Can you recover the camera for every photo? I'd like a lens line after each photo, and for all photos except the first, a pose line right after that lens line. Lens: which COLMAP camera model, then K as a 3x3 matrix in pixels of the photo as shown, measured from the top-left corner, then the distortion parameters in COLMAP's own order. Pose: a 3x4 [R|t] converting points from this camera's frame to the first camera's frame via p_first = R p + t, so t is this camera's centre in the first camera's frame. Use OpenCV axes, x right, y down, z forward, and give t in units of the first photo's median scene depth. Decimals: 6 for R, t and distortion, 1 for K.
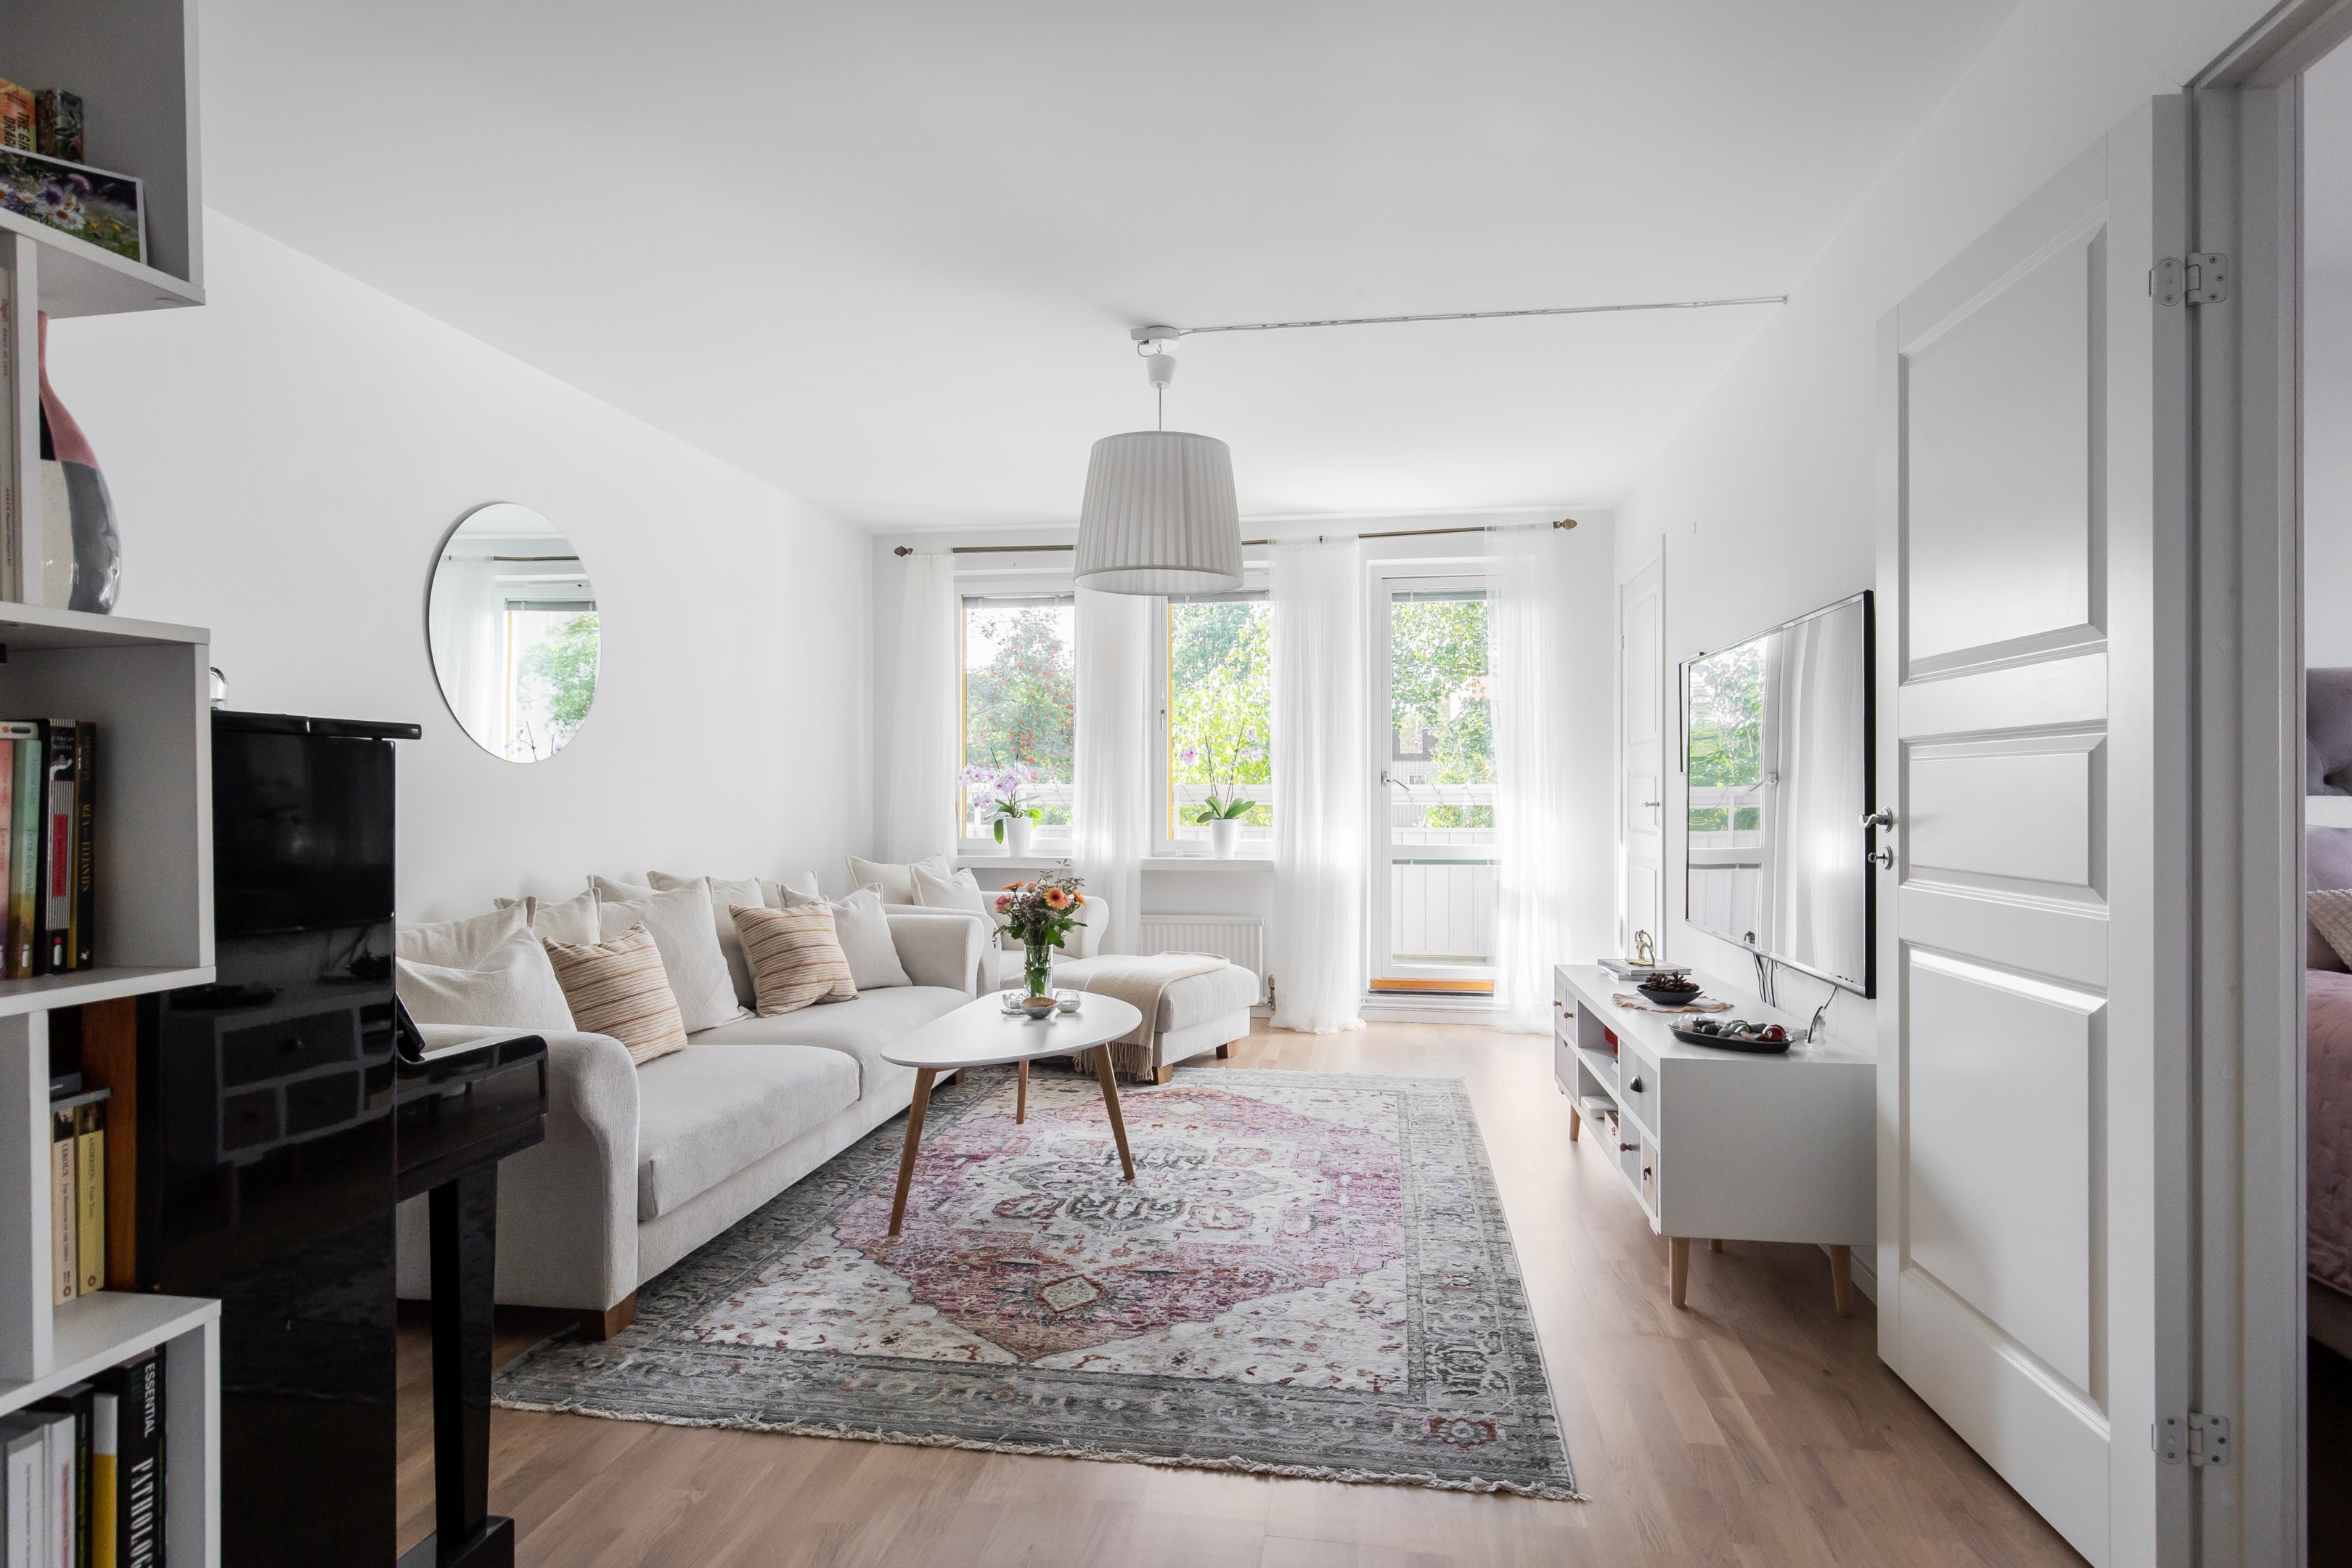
lens RADIAL K [[1278.9, 0, 1176.0], [0, 1278.9, 784.0], [0, 0, 1]] dist [0.002739, -0.000759]
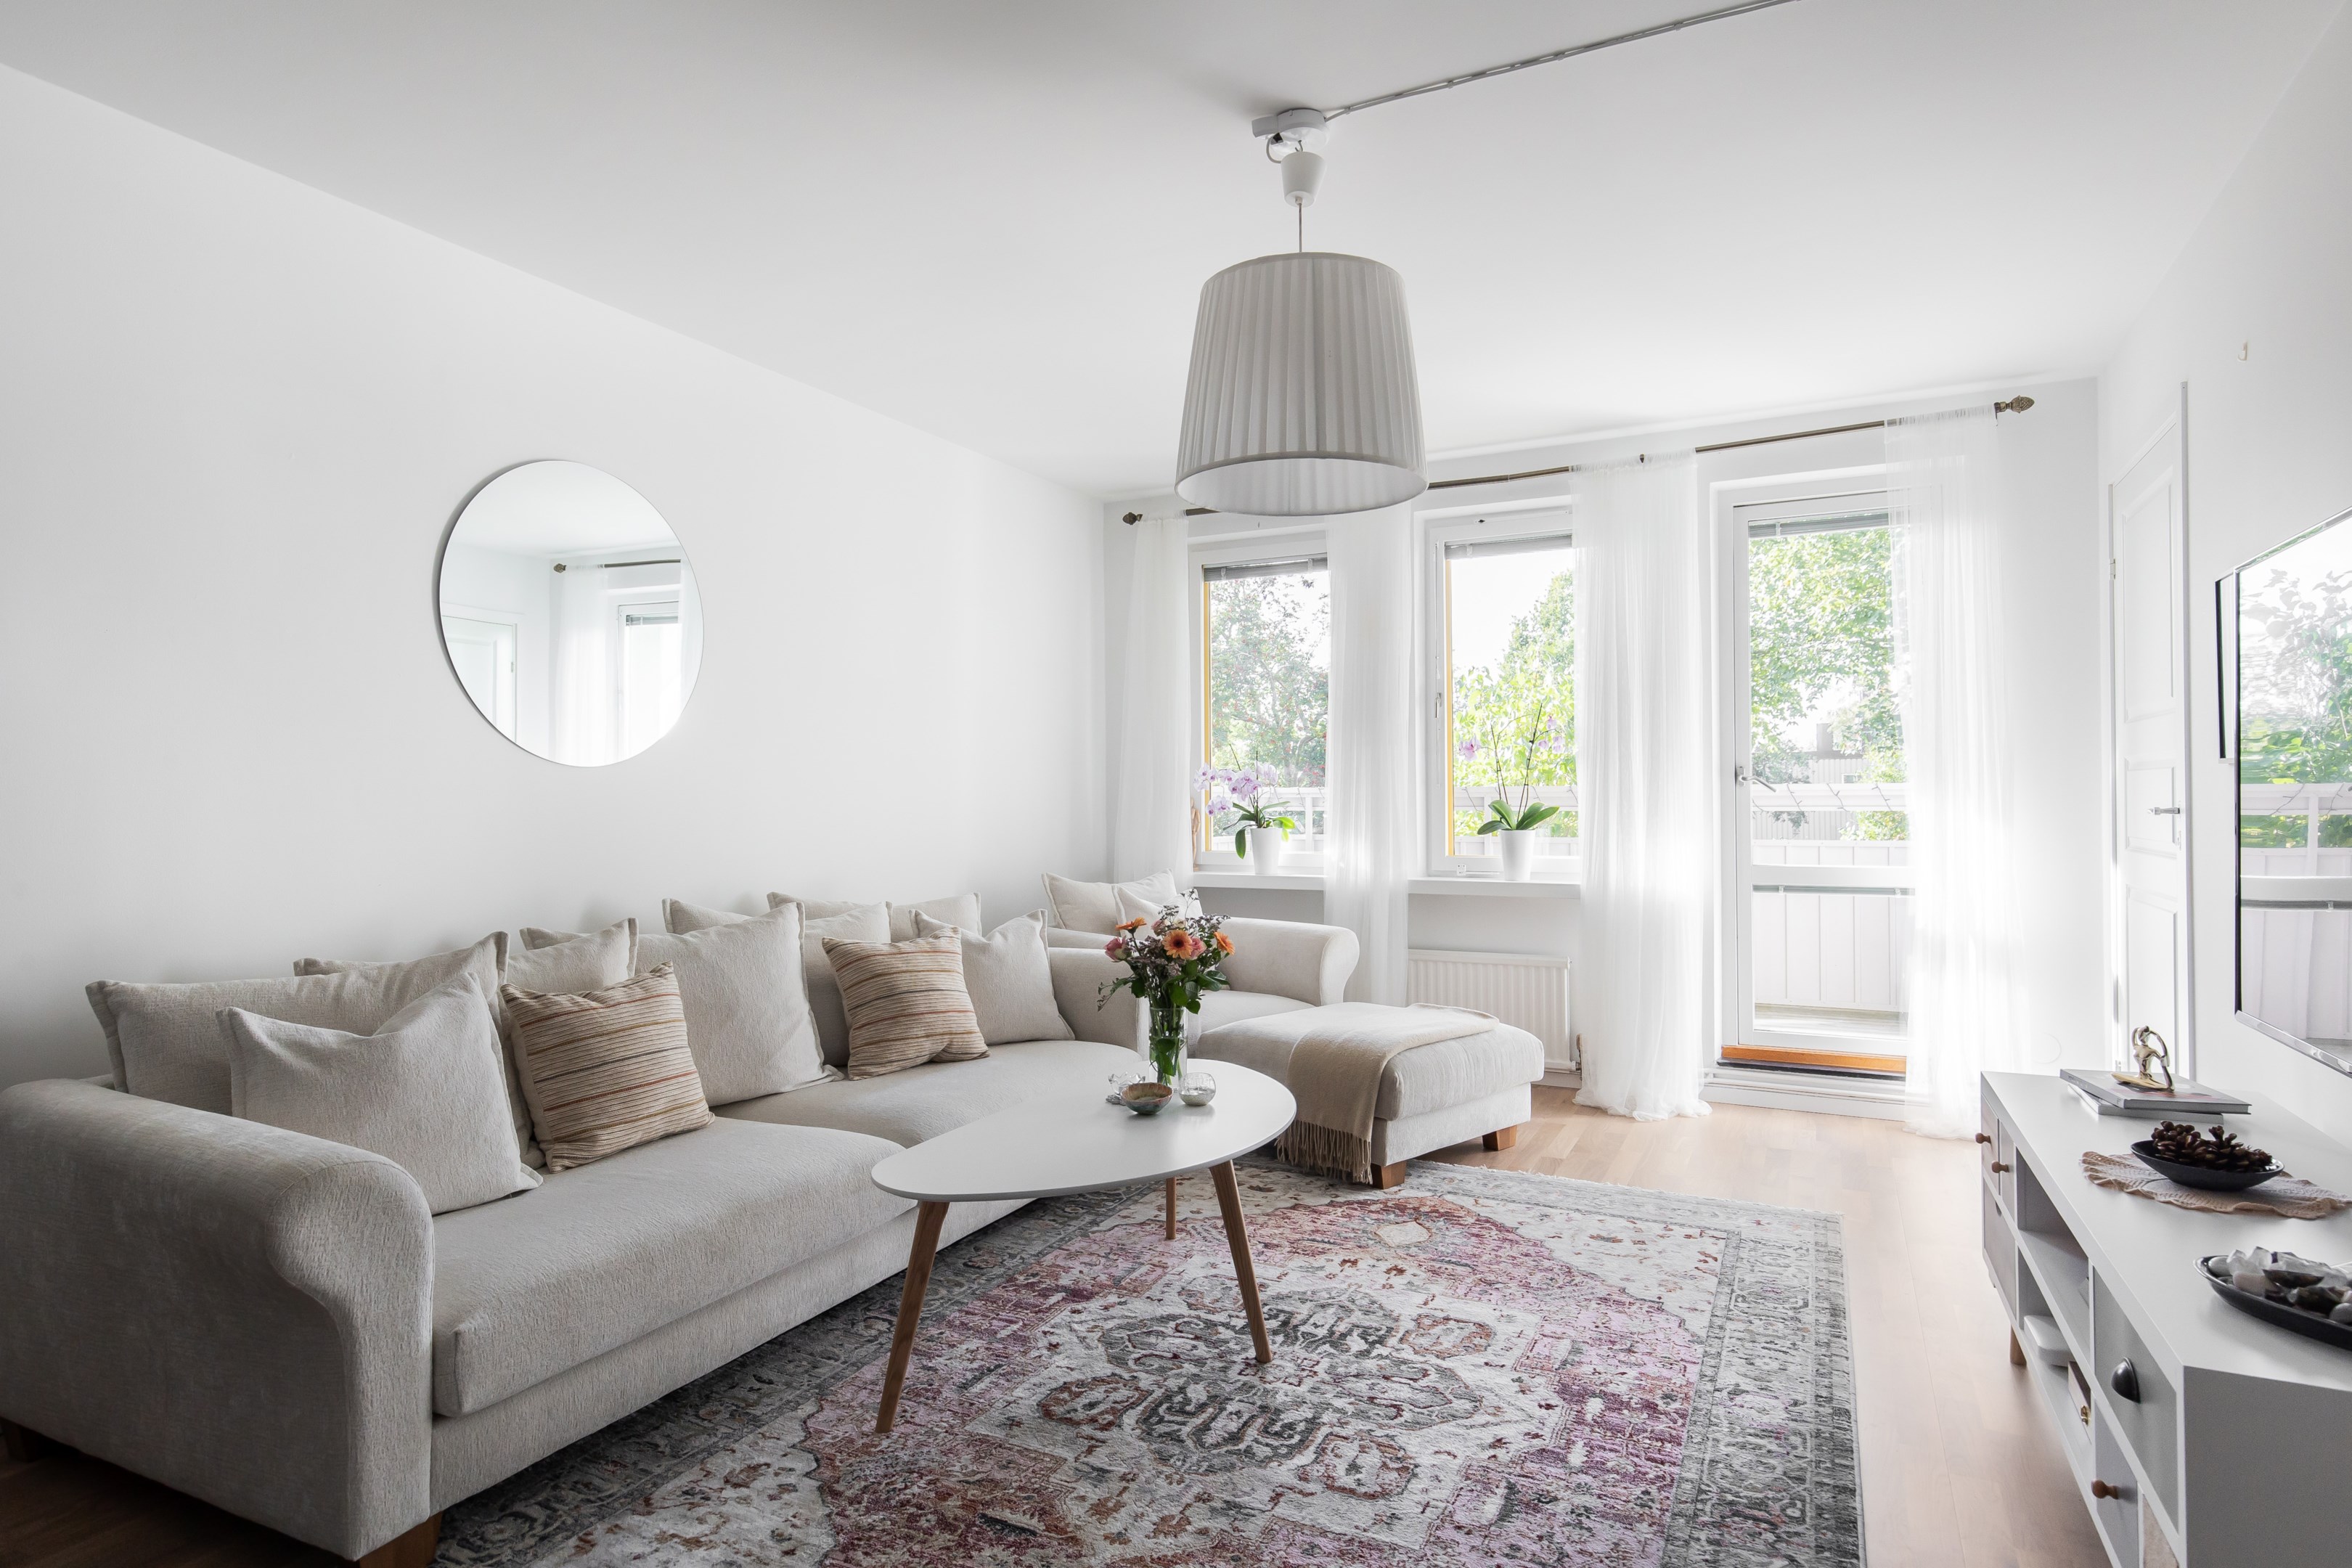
lens RADIAL K [[1278.9, 0, 1176.0], [0, 1278.9, 784.0], [0, 0, 1]] dist [0.002739, -0.000759]
pose [[0.953738, -0.008747, -0.300510, 0.122320], [0.007719, 0.999960, -0.004608, 0.002445], [0.300538, 0.002075, 0.953767, 0.319020]]
